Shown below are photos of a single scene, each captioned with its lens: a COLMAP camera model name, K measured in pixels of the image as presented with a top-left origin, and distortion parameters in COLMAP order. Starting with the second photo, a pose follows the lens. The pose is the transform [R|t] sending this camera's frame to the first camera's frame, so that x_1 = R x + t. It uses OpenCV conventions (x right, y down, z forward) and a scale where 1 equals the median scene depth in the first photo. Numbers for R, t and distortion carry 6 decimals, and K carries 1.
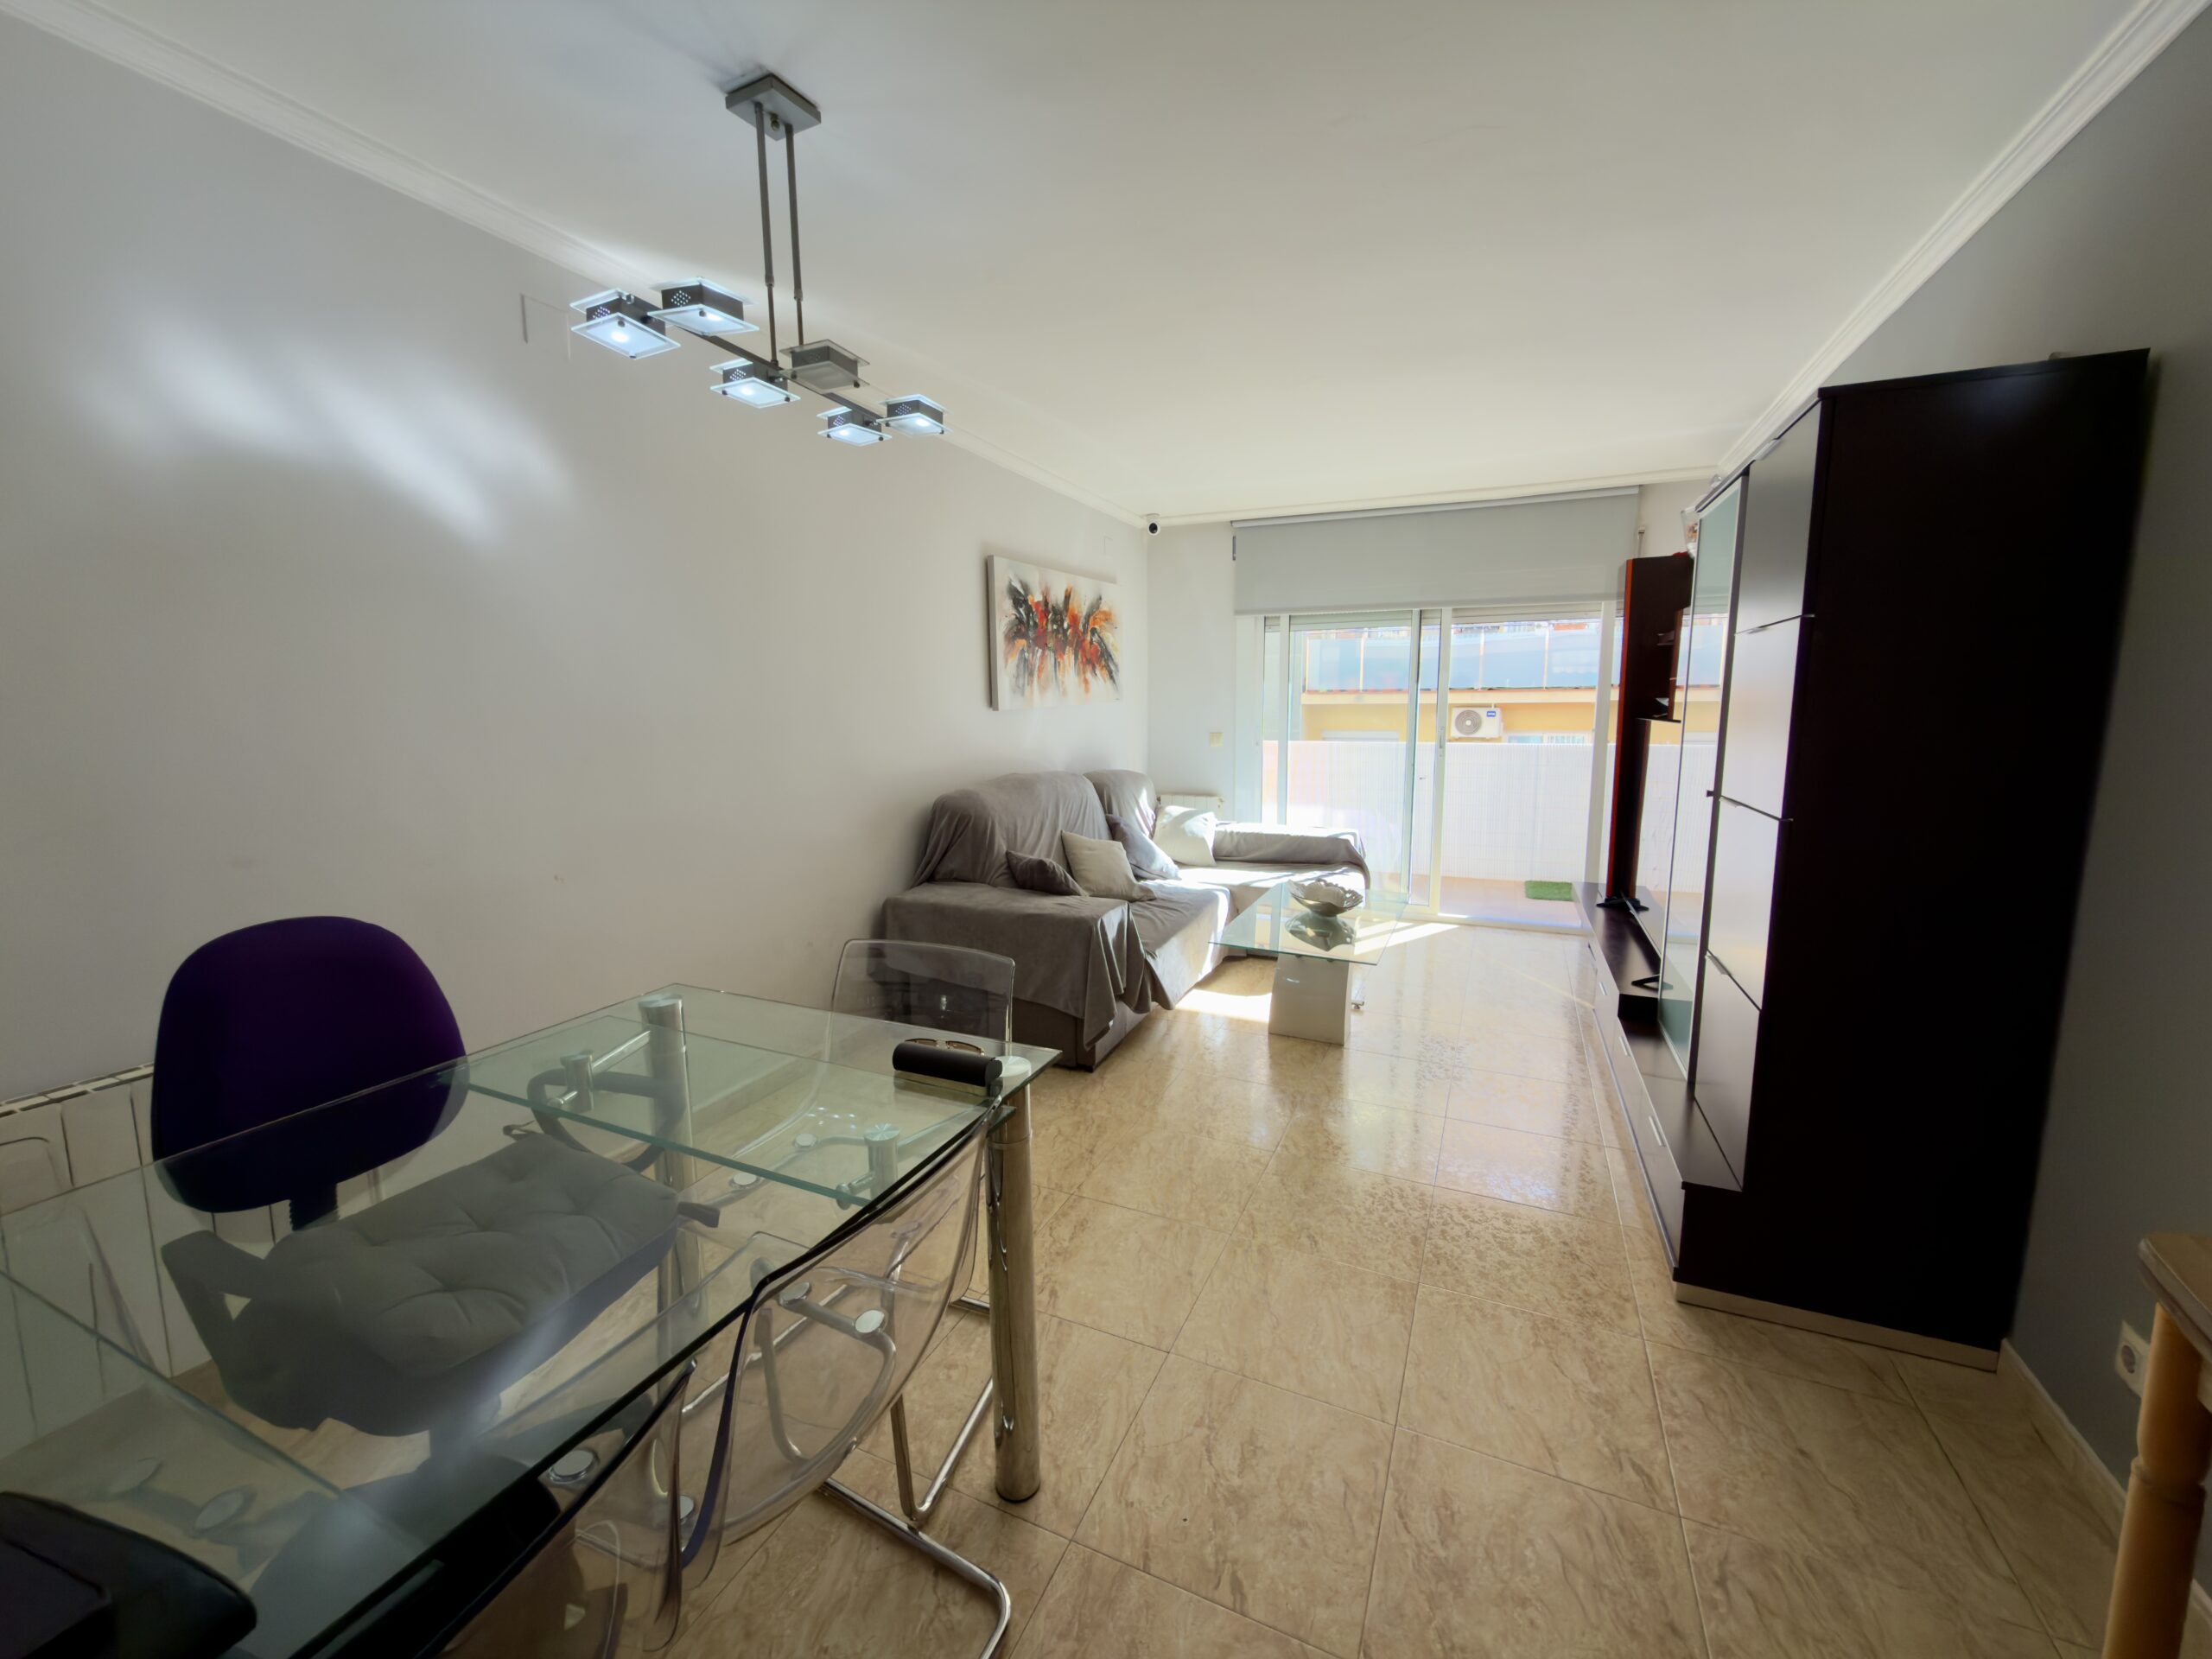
lens RADIAL K [[886.5, 0, 1098.5], [0, 886.5, 832.6], [0, 0, 1]] dist [0.000283, 0.000015]
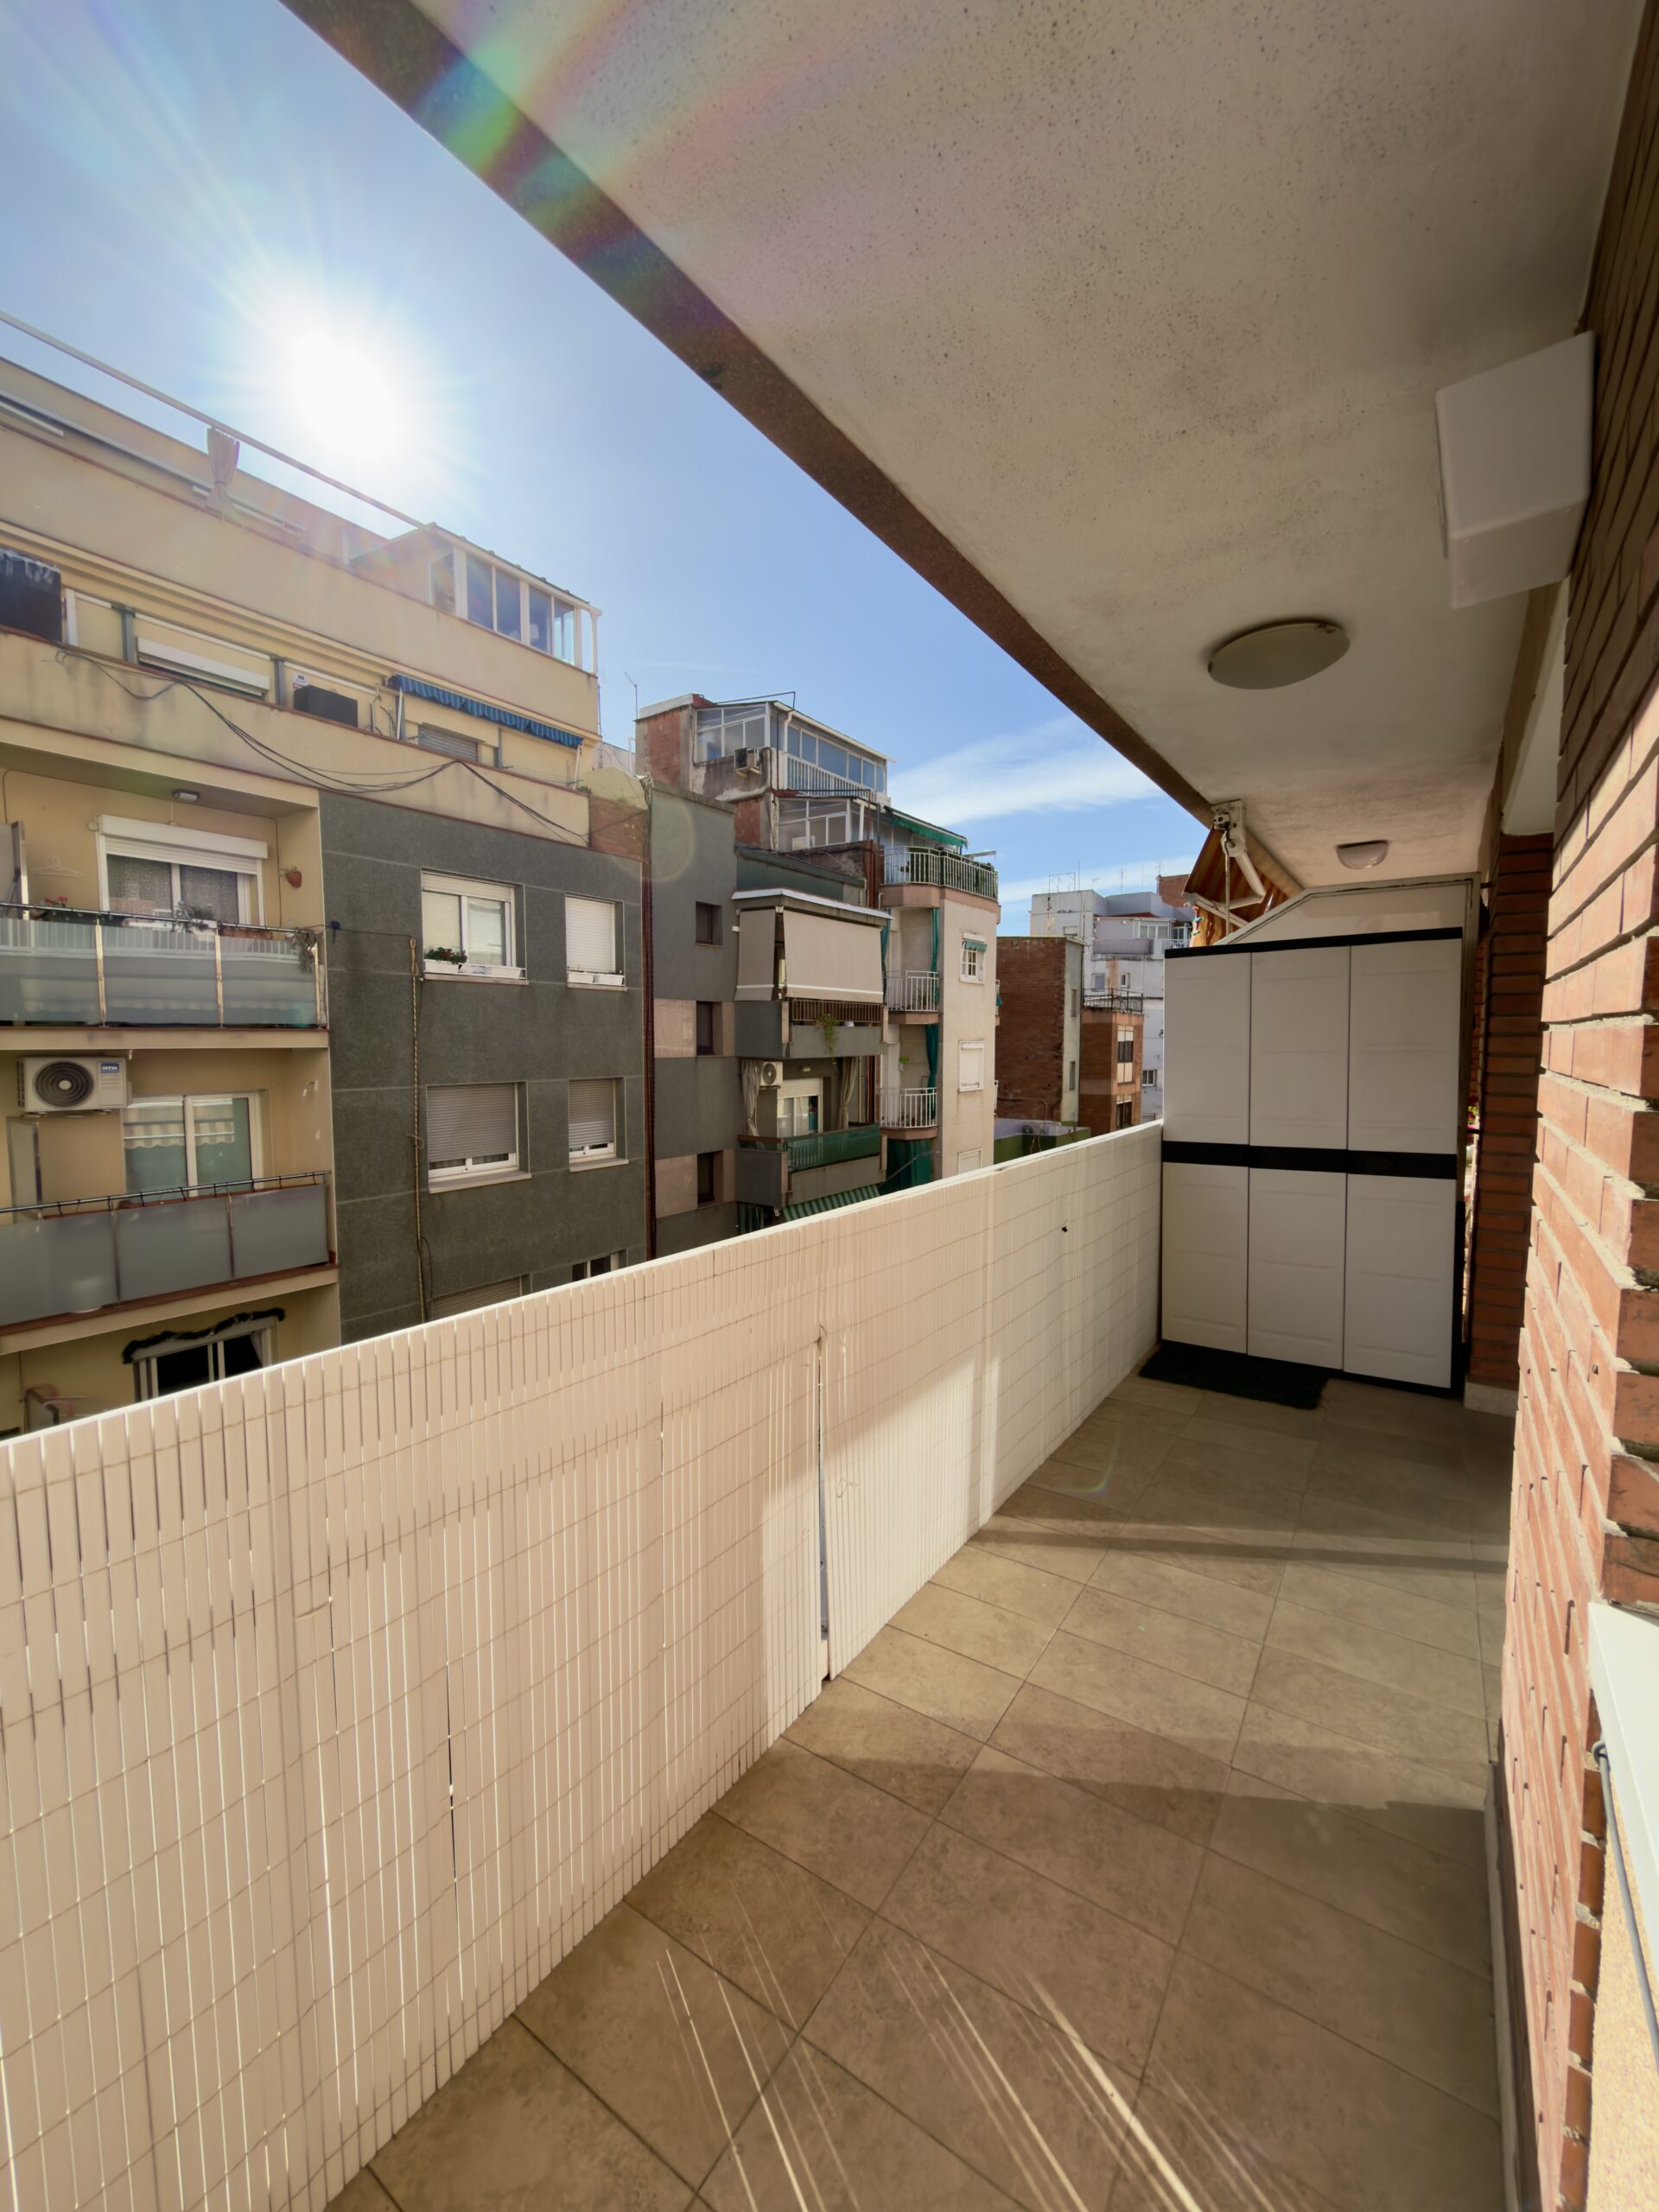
lens RADIAL K [[886.5, 0, 834.5], [0, 886.5, 1102.8], [0, 0, 1]] dist [0.000283, 0.000015]
pose [[0.156084, -0.064159, 0.985658, -0.240633], [0.137506, 0.989583, 0.042640, -0.314382], [-0.978126, 0.128879, 0.163280, 1.985100]]
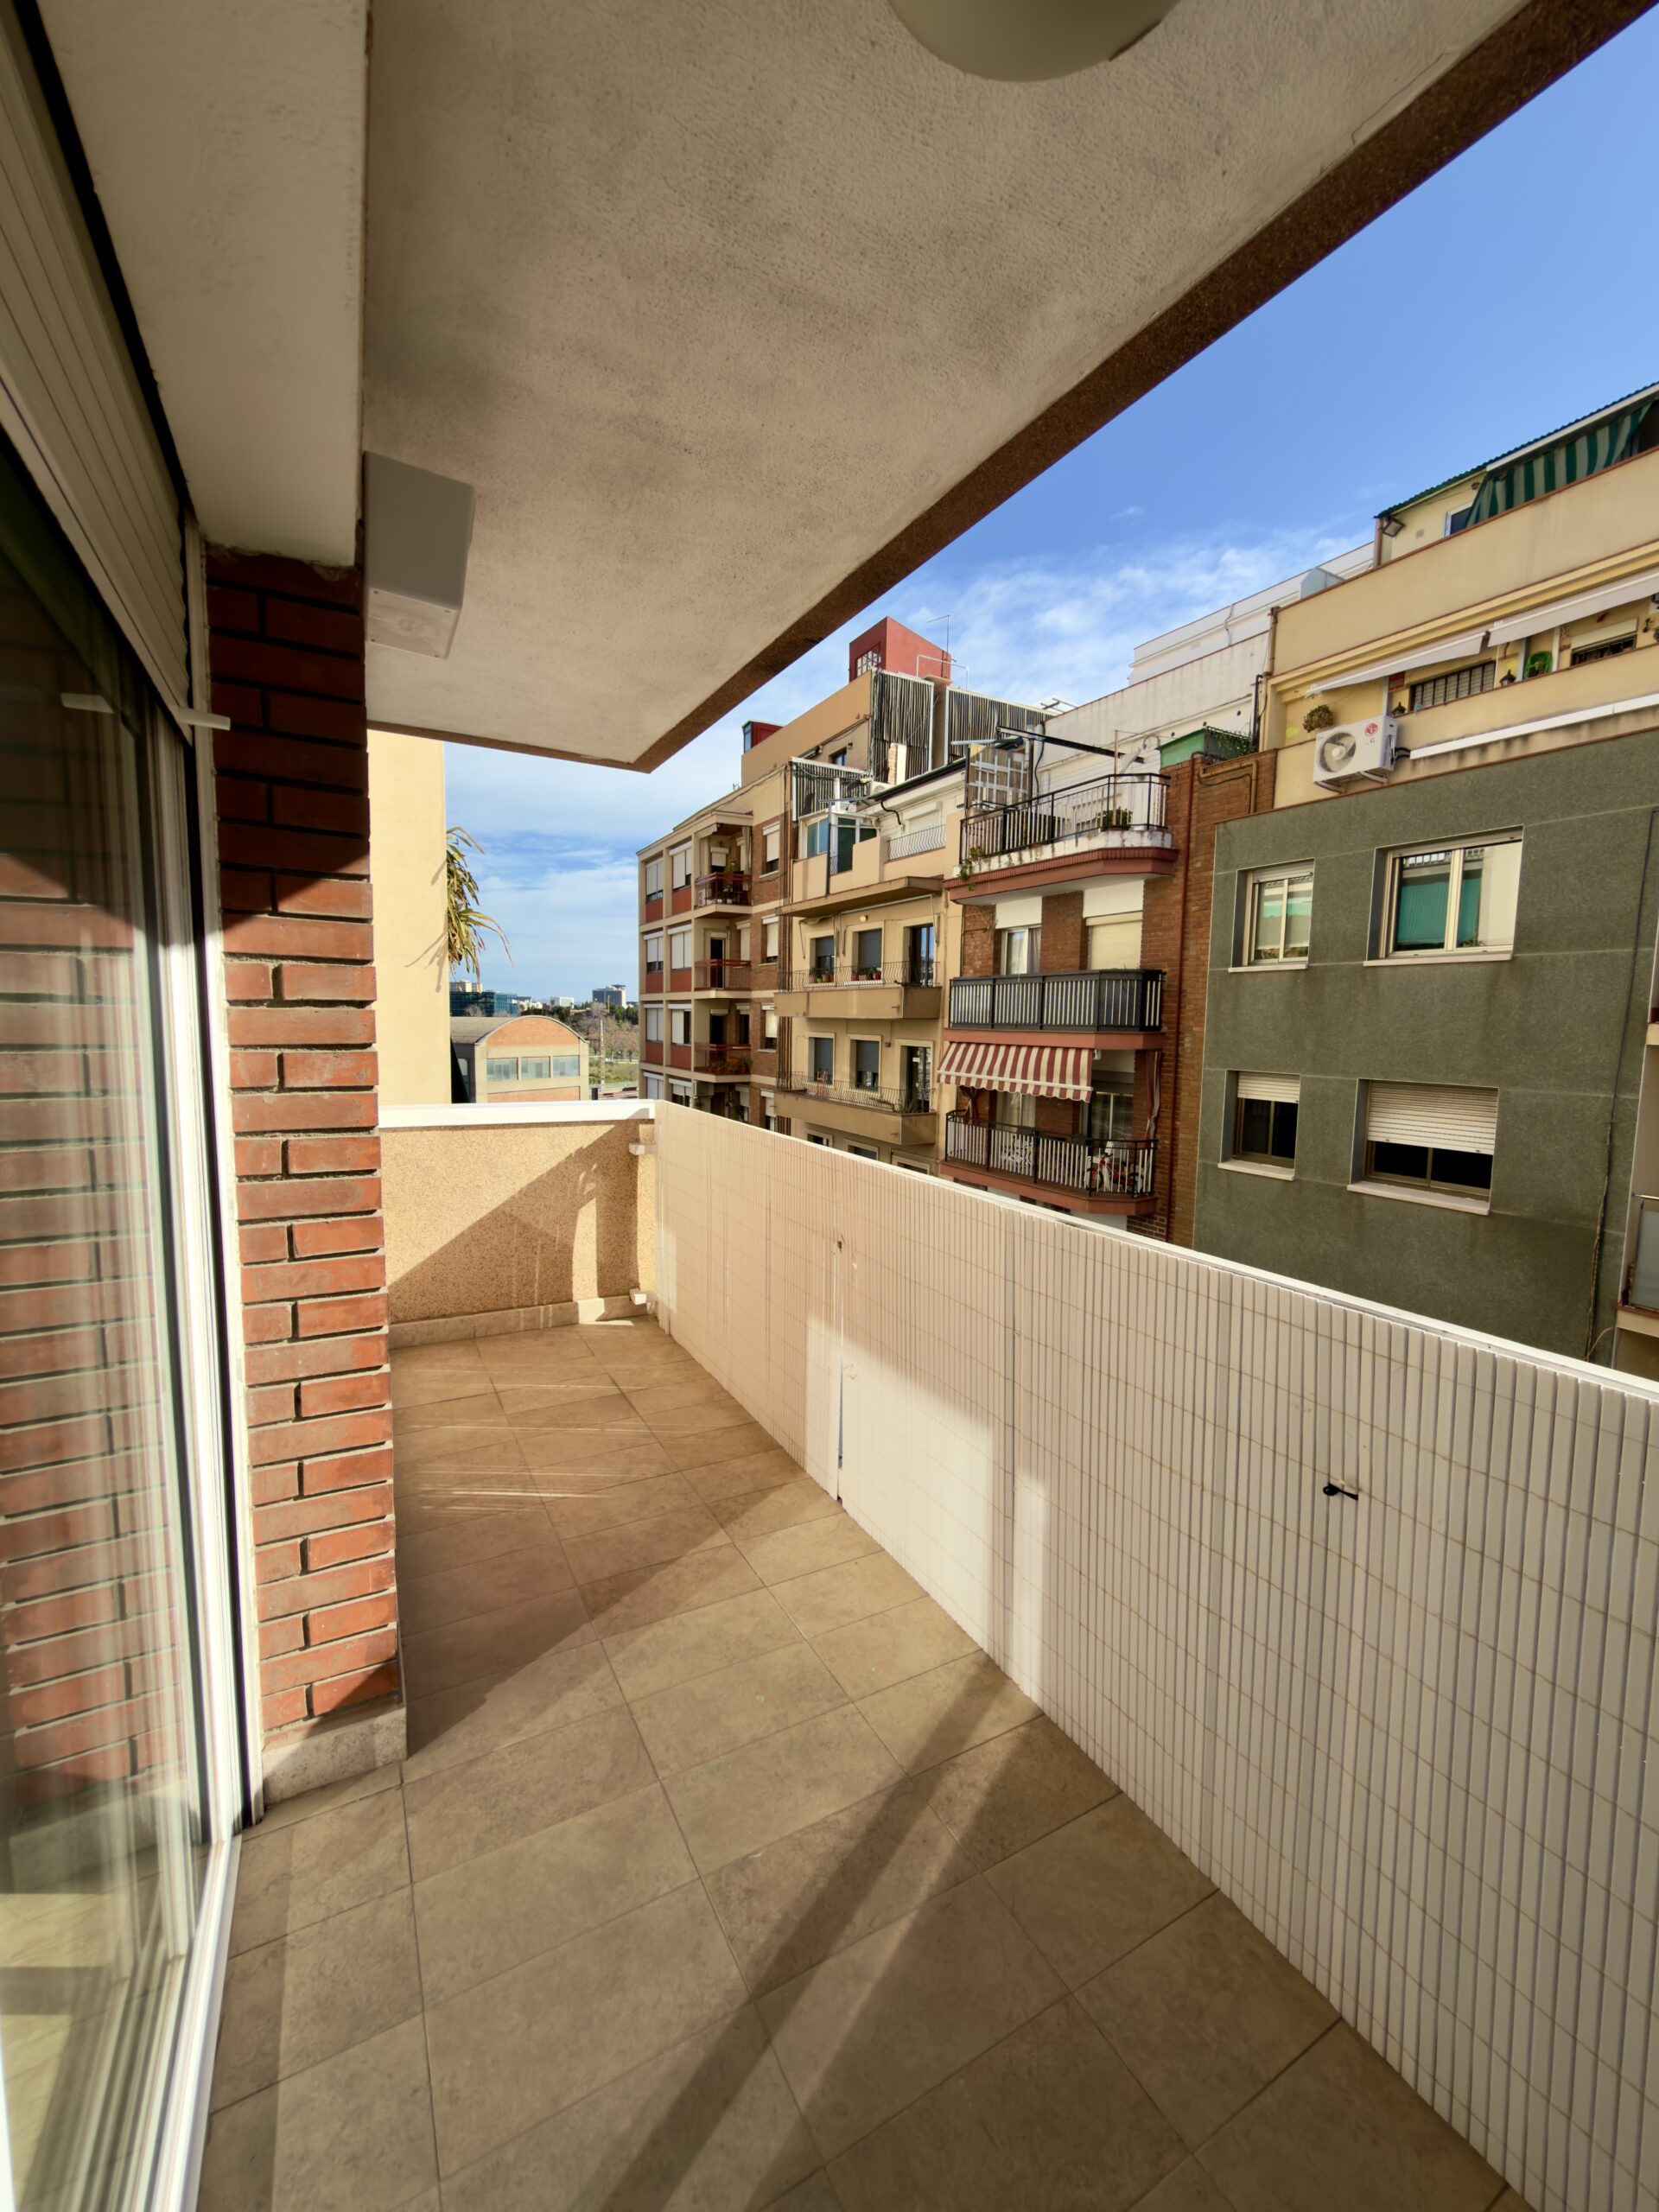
lens RADIAL K [[886.5, 0, 827.0], [0, 886.5, 1100.7], [0, 0, 1]] dist [0.000283, 0.000015]
pose [[0.807380, 0.072983, -0.585501, 0.691964], [-0.104416, 0.994332, -0.020041, -0.252393], [0.580719, 0.077316, 0.810424, 1.485727]]
